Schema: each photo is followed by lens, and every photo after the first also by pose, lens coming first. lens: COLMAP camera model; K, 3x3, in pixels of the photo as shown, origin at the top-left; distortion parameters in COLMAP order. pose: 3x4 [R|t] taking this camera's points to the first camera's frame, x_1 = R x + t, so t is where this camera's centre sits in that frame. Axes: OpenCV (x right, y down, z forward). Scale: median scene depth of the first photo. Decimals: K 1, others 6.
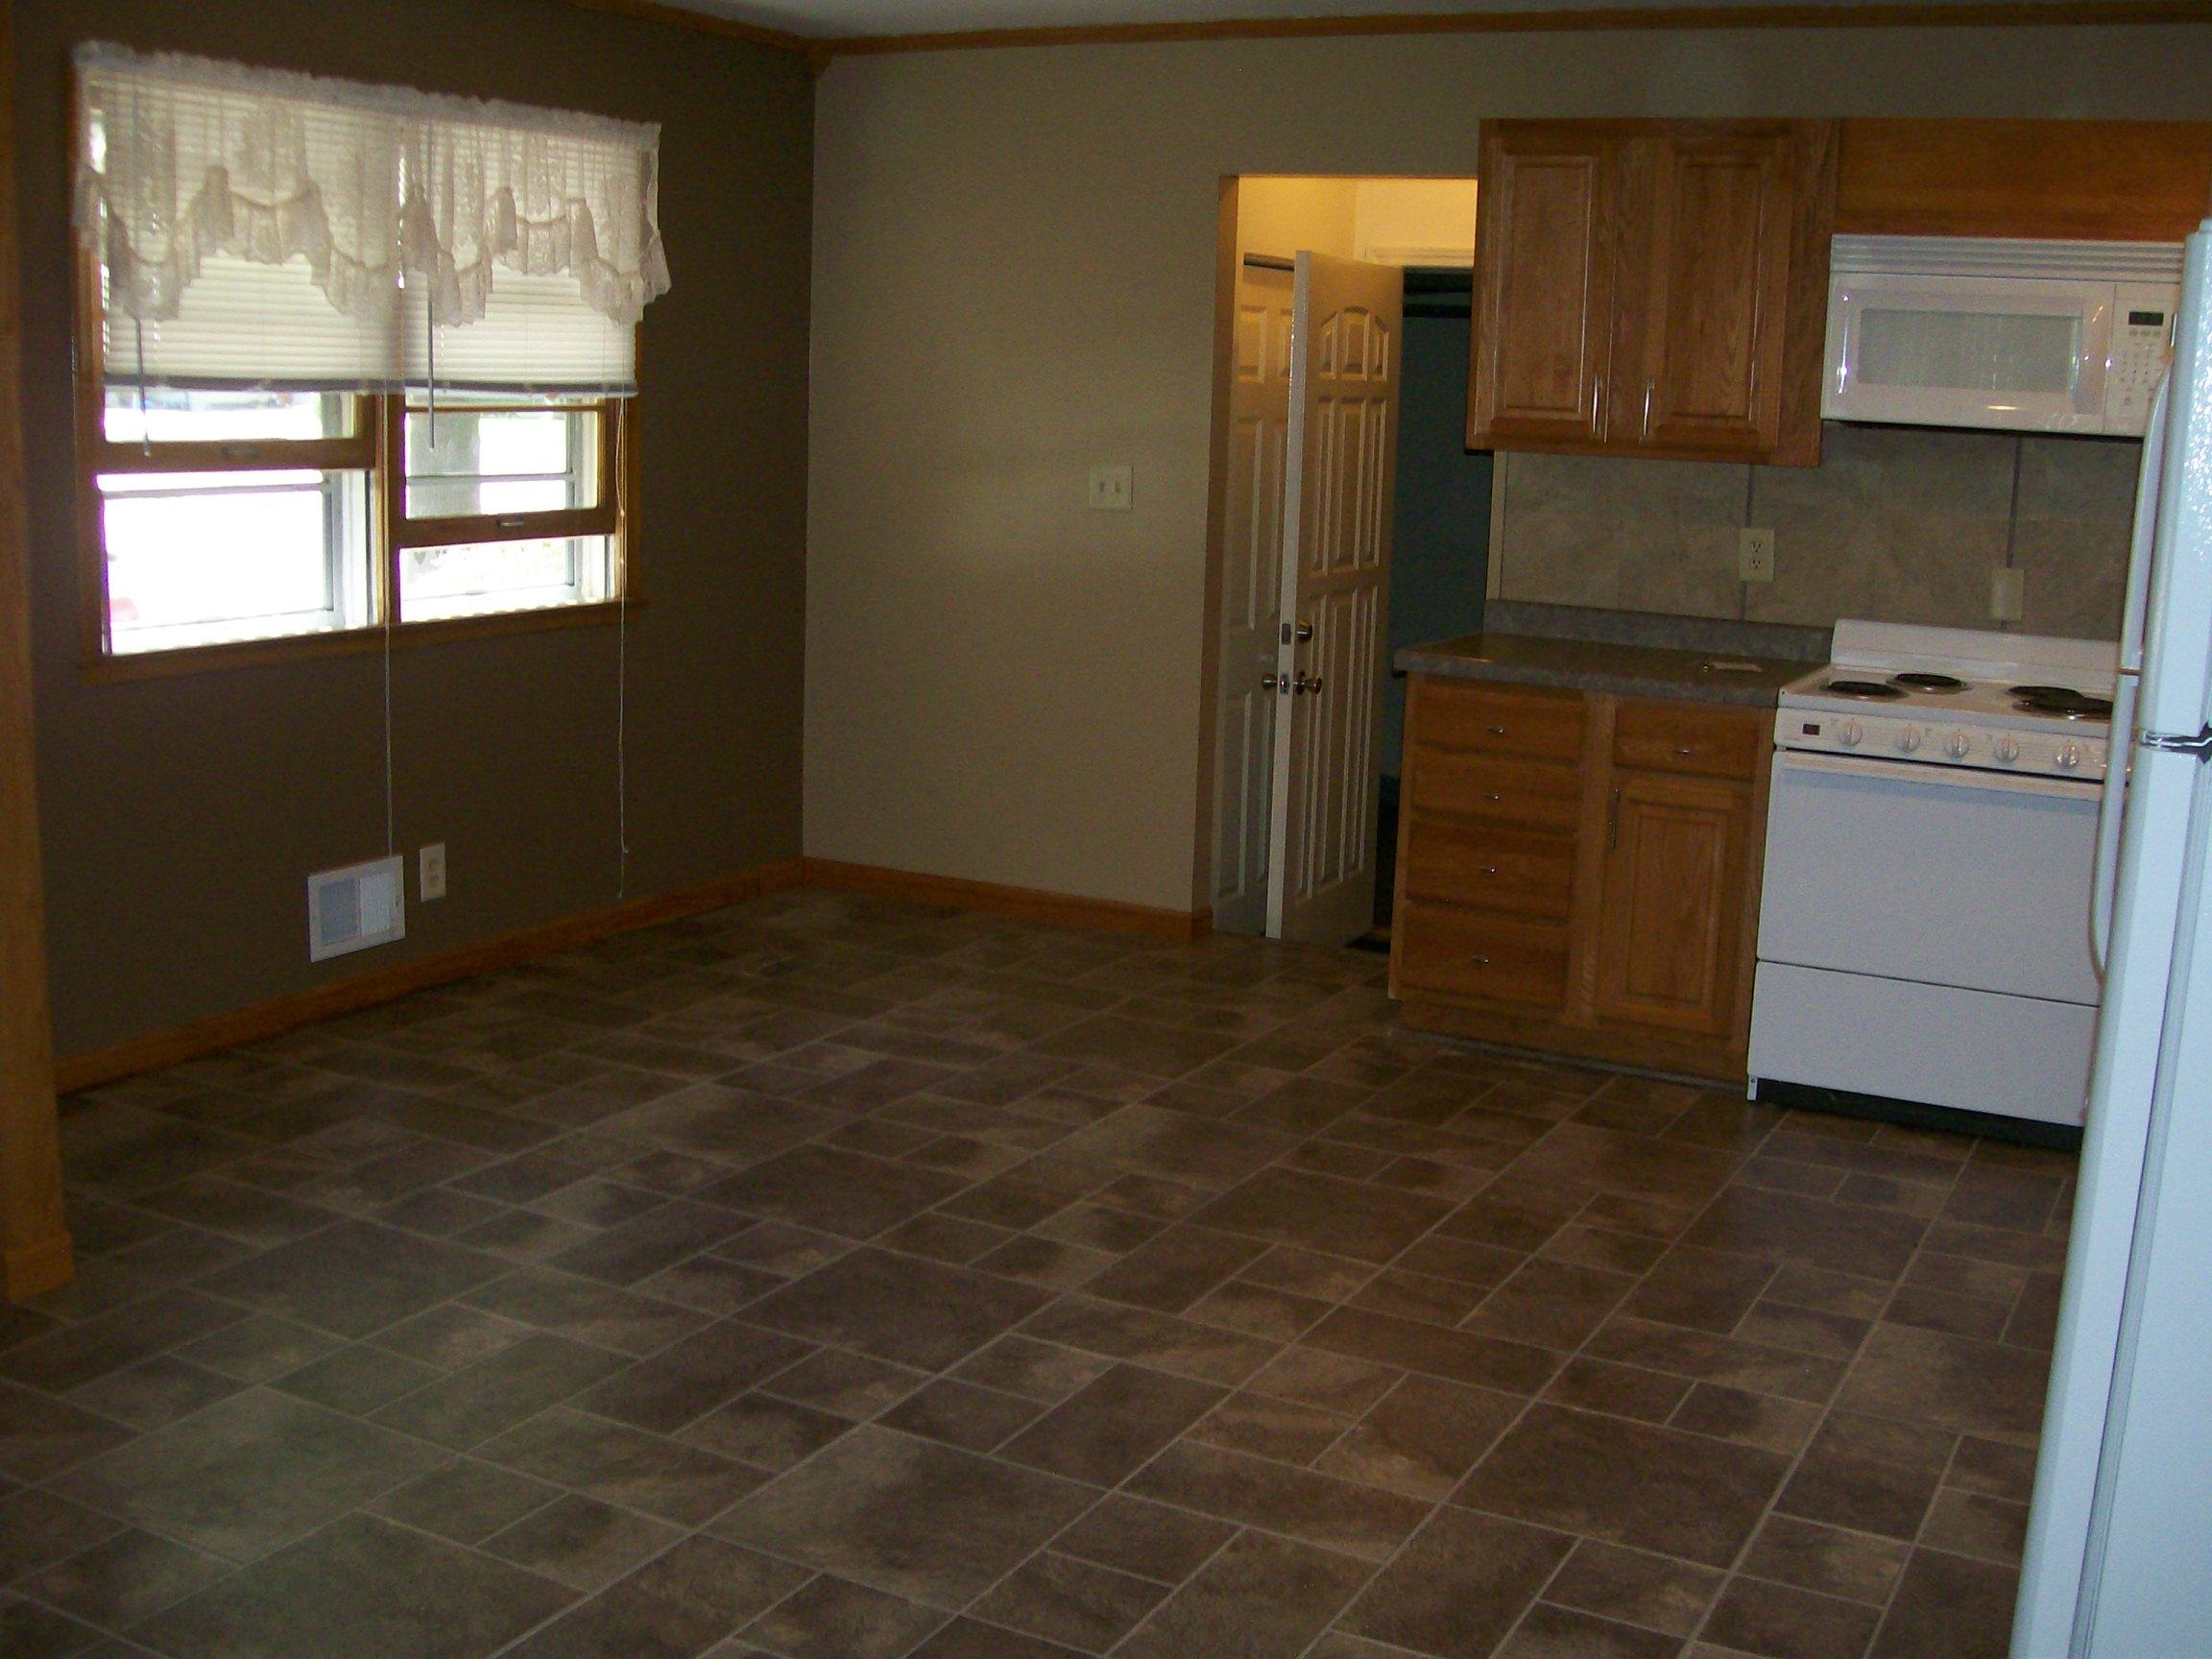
lens RADIAL K [[2415.4, 0, 1106.0], [0, 2415.4, 829.5], [0, 0, 1]] dist [-0.168719, 0.079415]
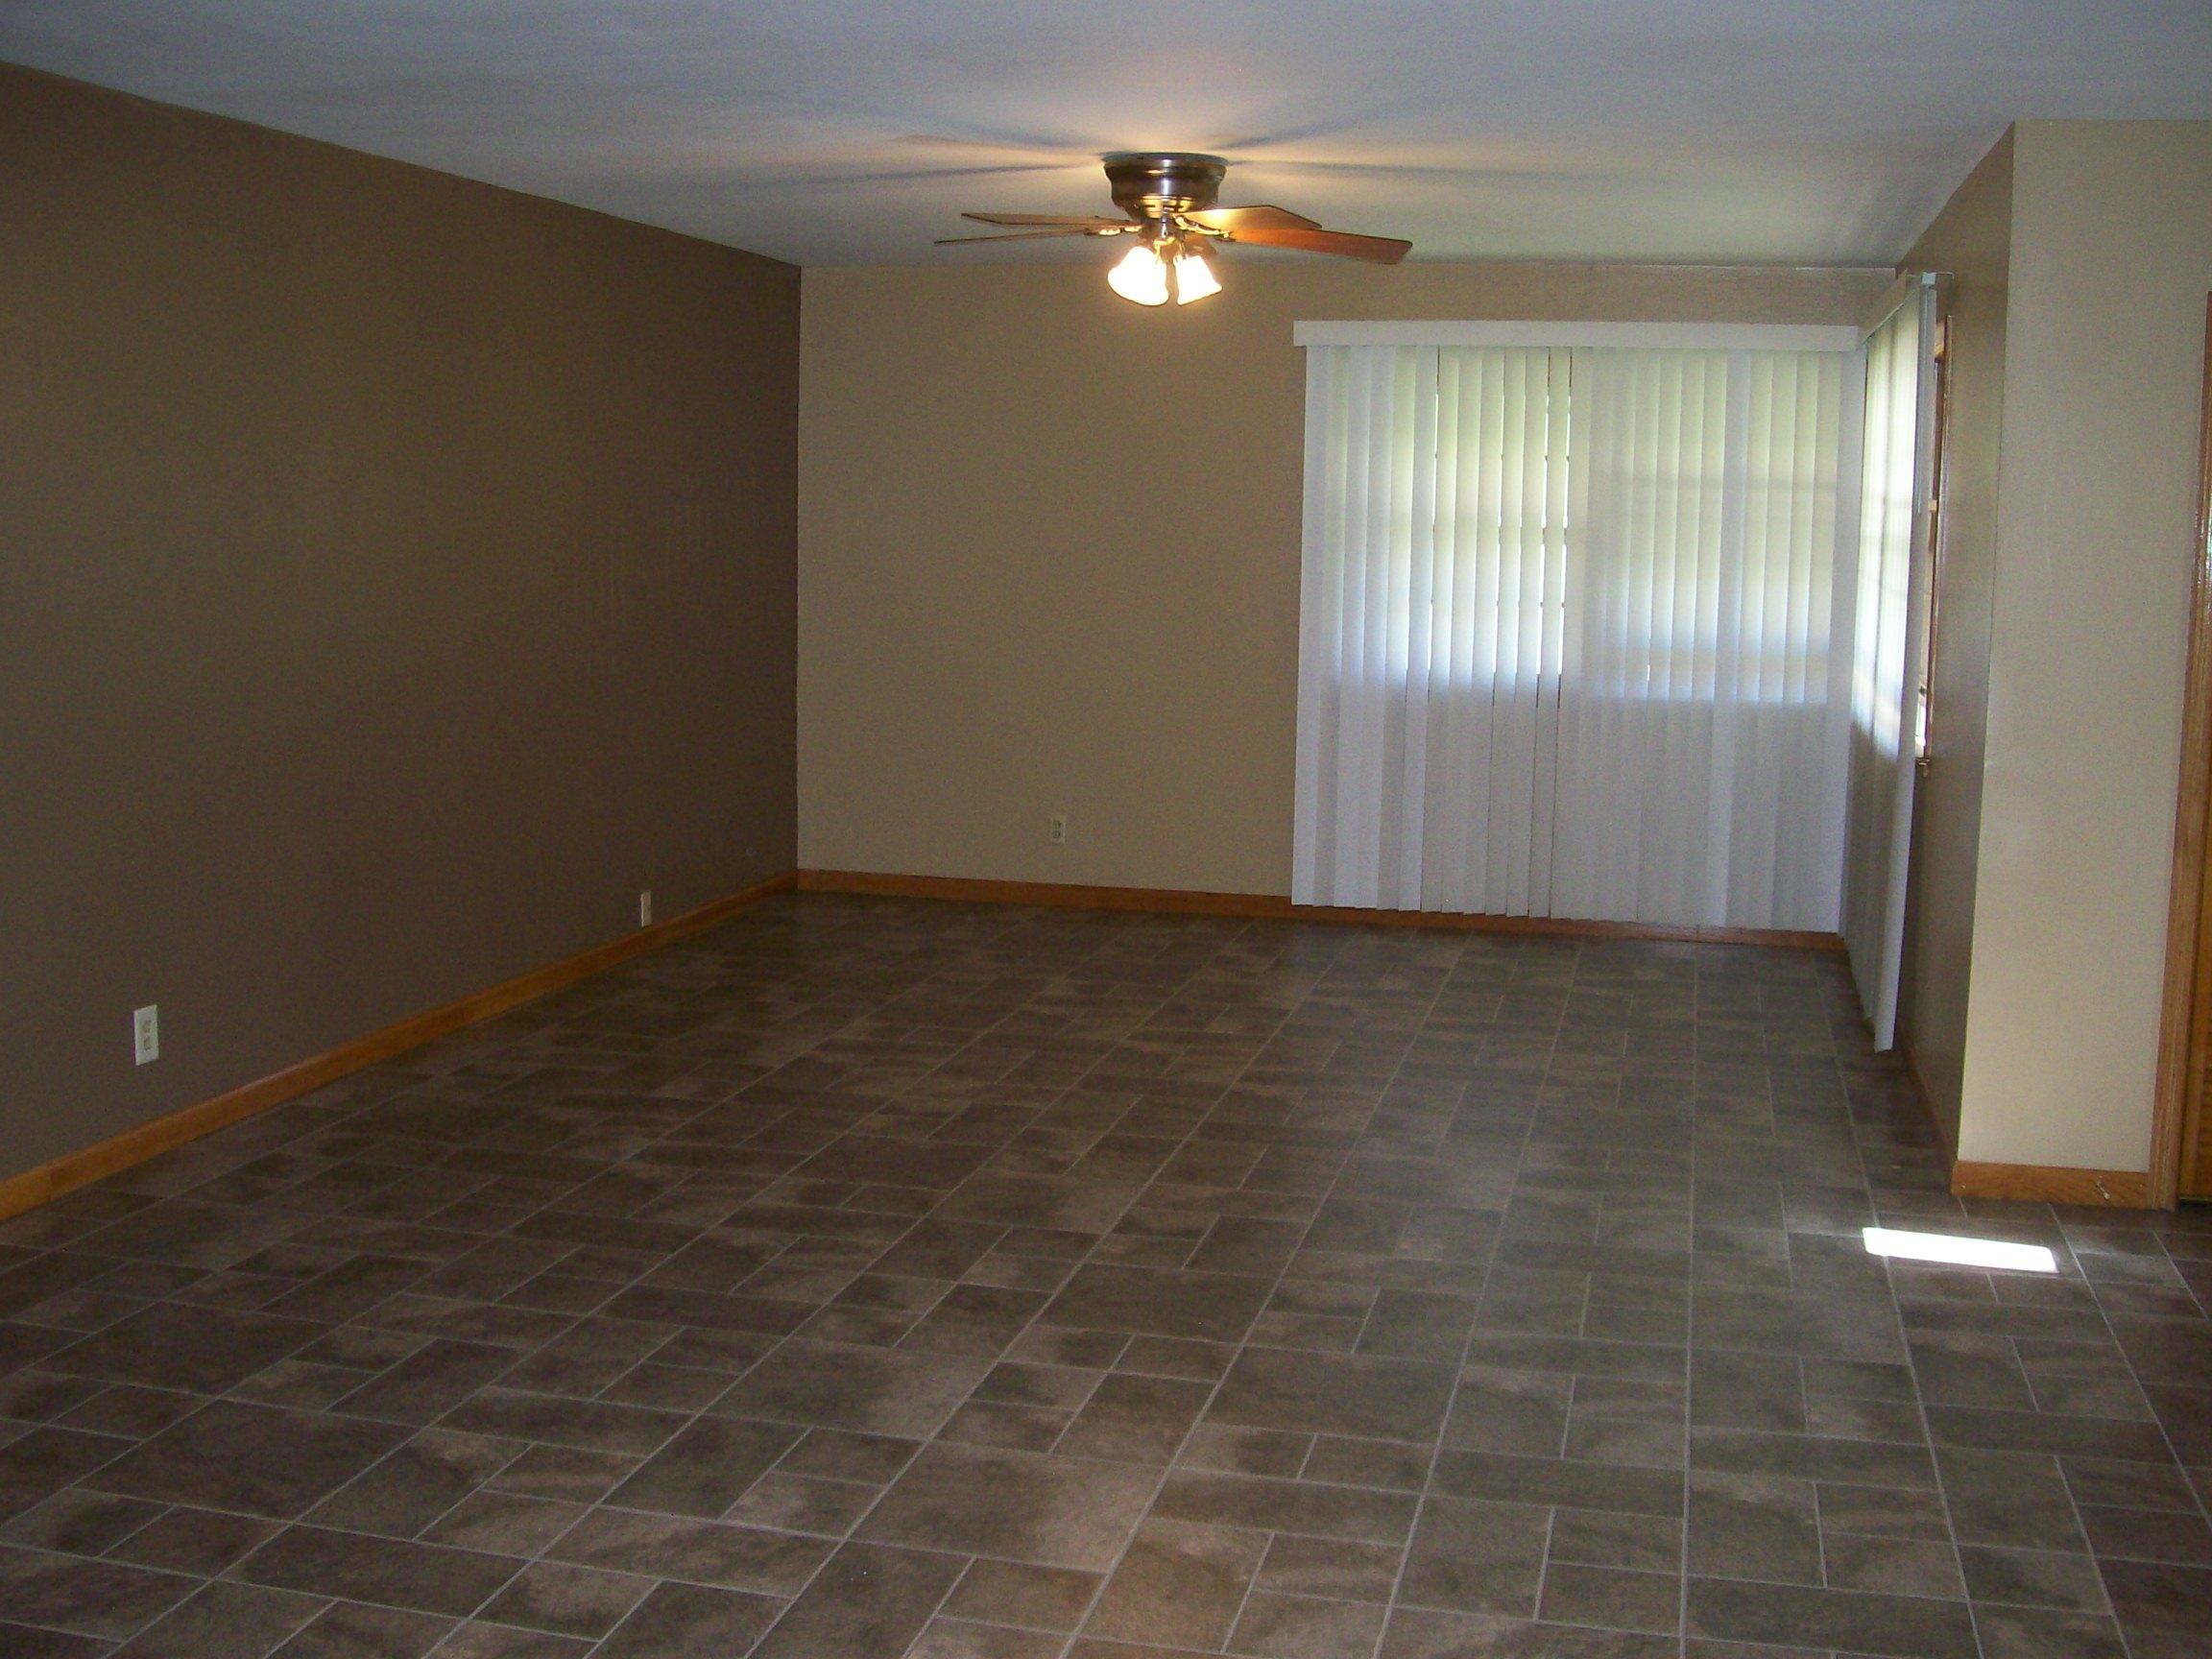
lens RADIAL K [[2415.4, 0, 1106.0], [0, 2415.4, 829.5], [0, 0, 1]] dist [-0.168719, 0.079415]
pose [[-0.968493, -0.016409, -0.248500, 0.098213], [-0.092118, 0.950660, 0.296243, -0.349389], [0.231378, 0.309800, -0.922219, 1.865859]]
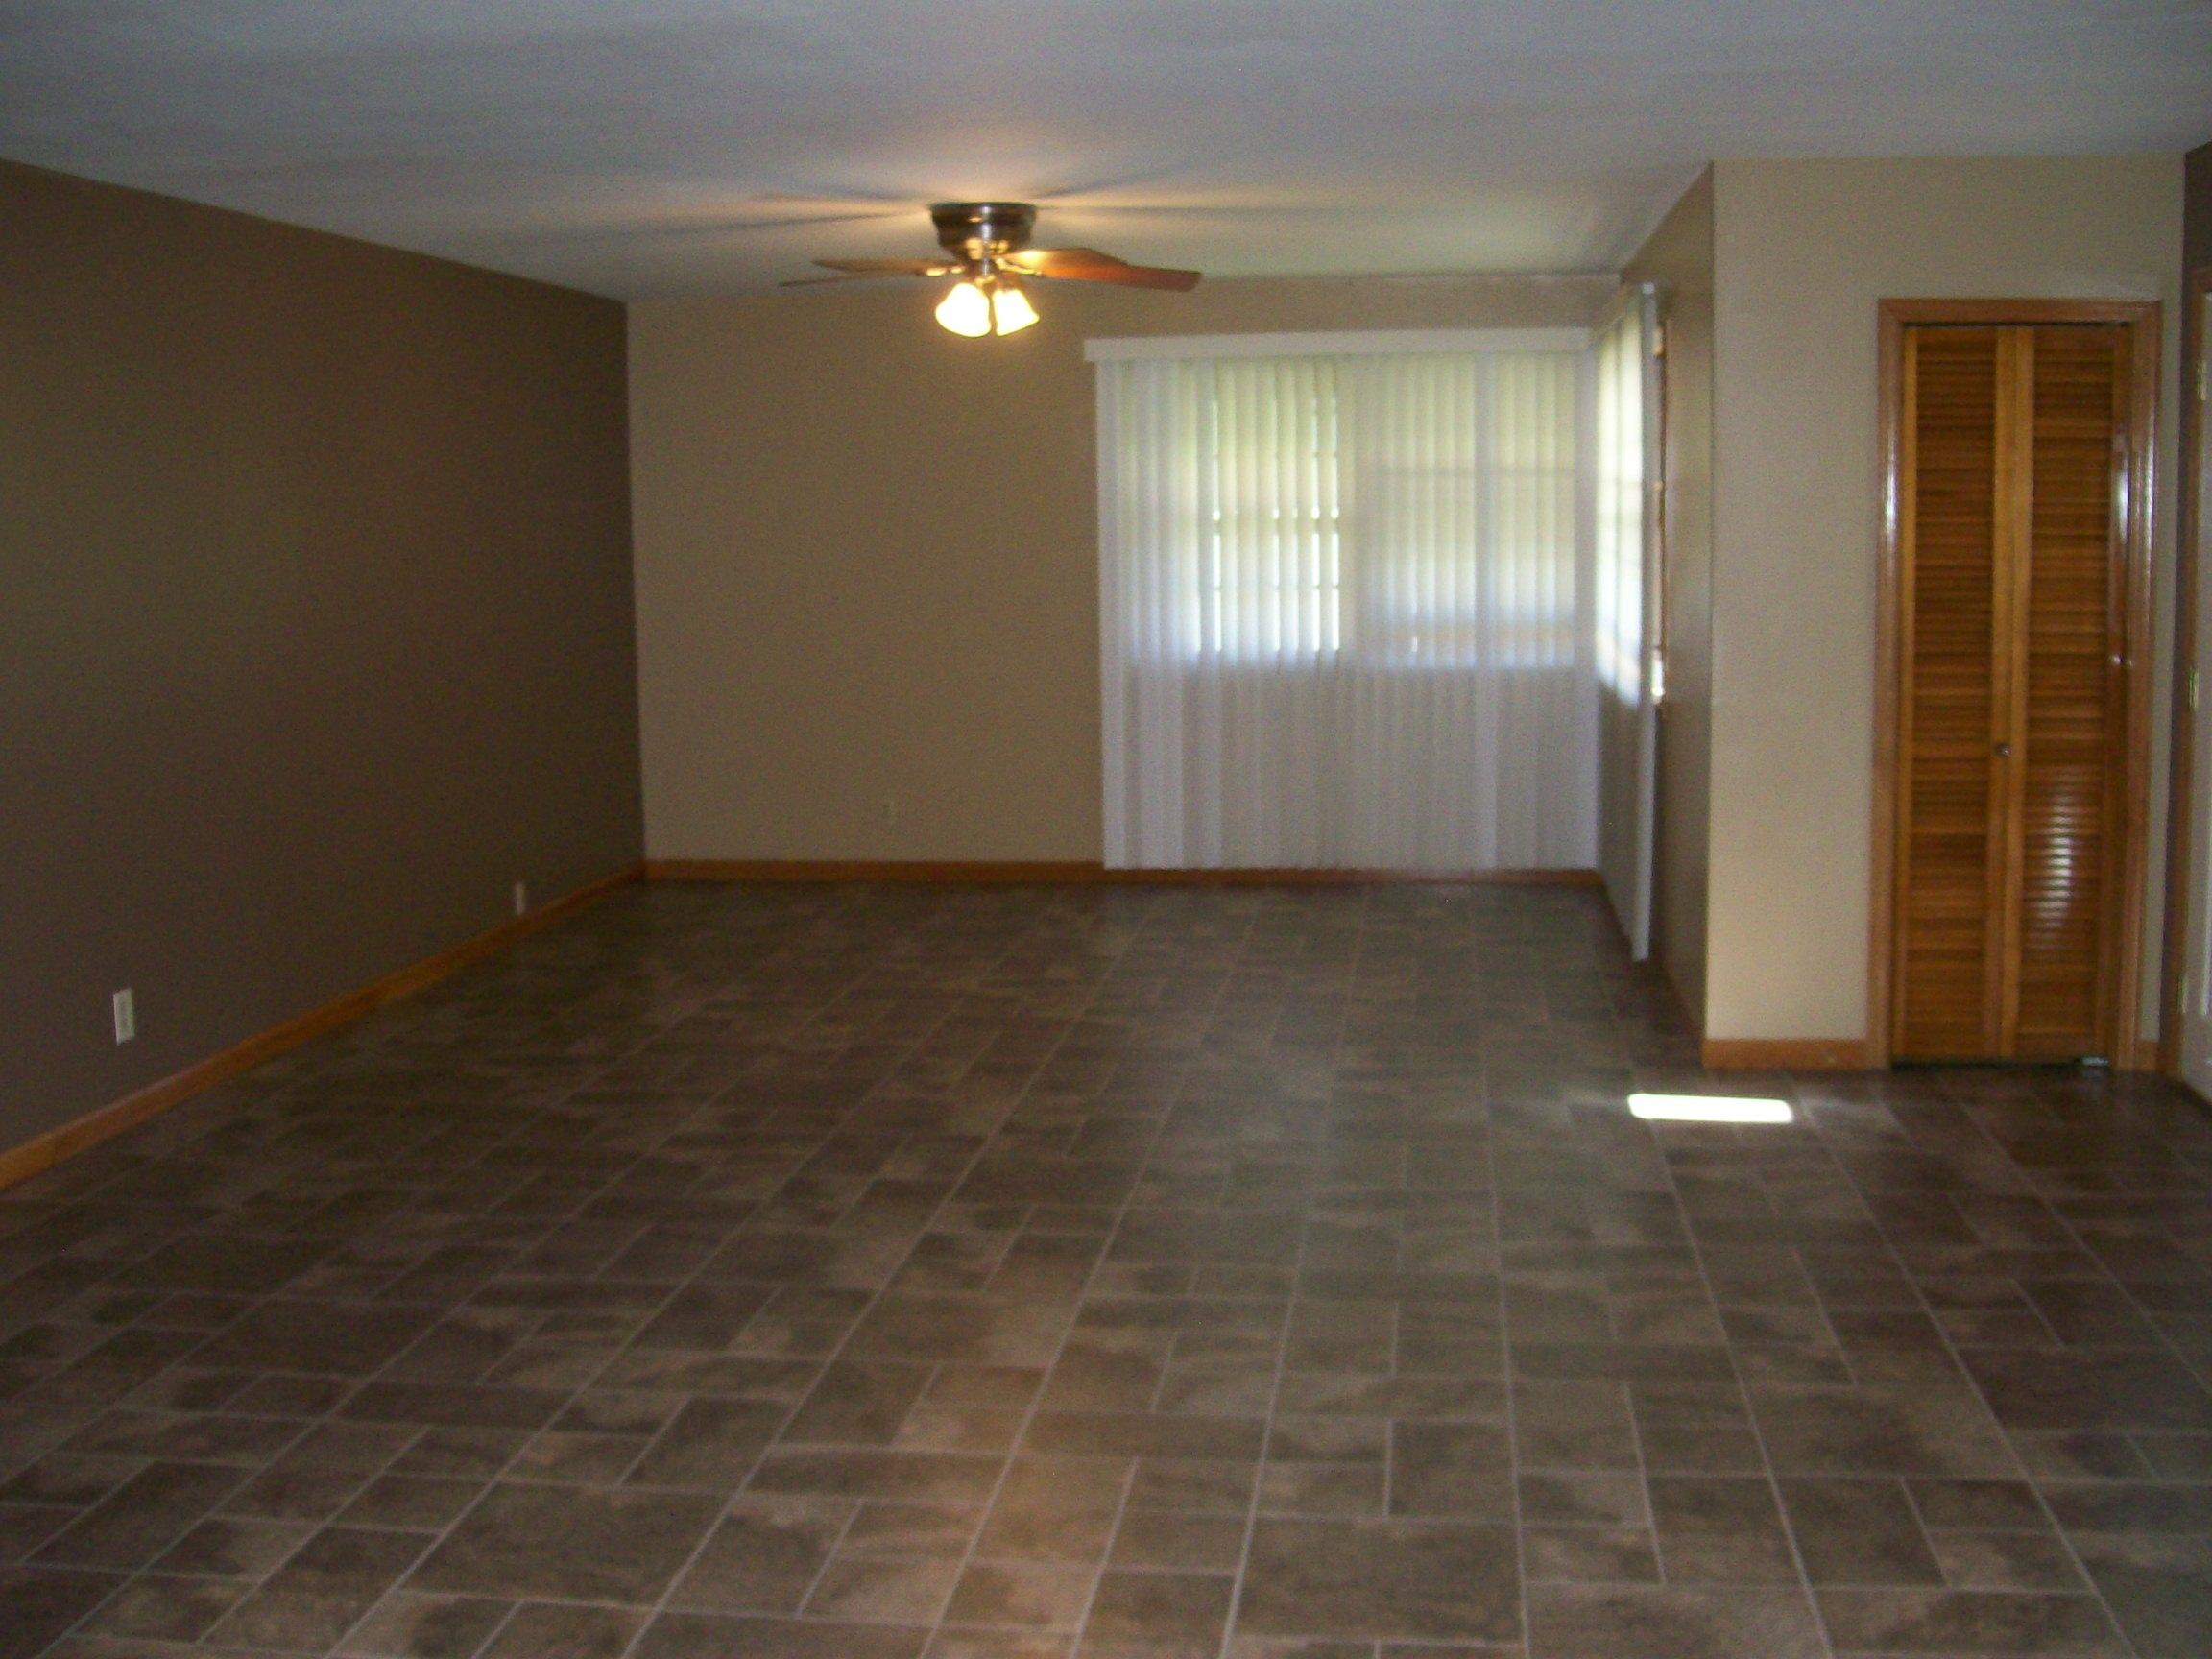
lens RADIAL K [[2415.4, 0, 1106.0], [0, 2415.4, 829.5], [0, 0, 1]] dist [-0.168719, 0.079415]
pose [[-0.938600, 0.028672, -0.343814, 0.229632], [-0.075680, 0.955159, 0.286258, -0.383248], [0.336604, 0.294702, -0.894342, 2.074043]]
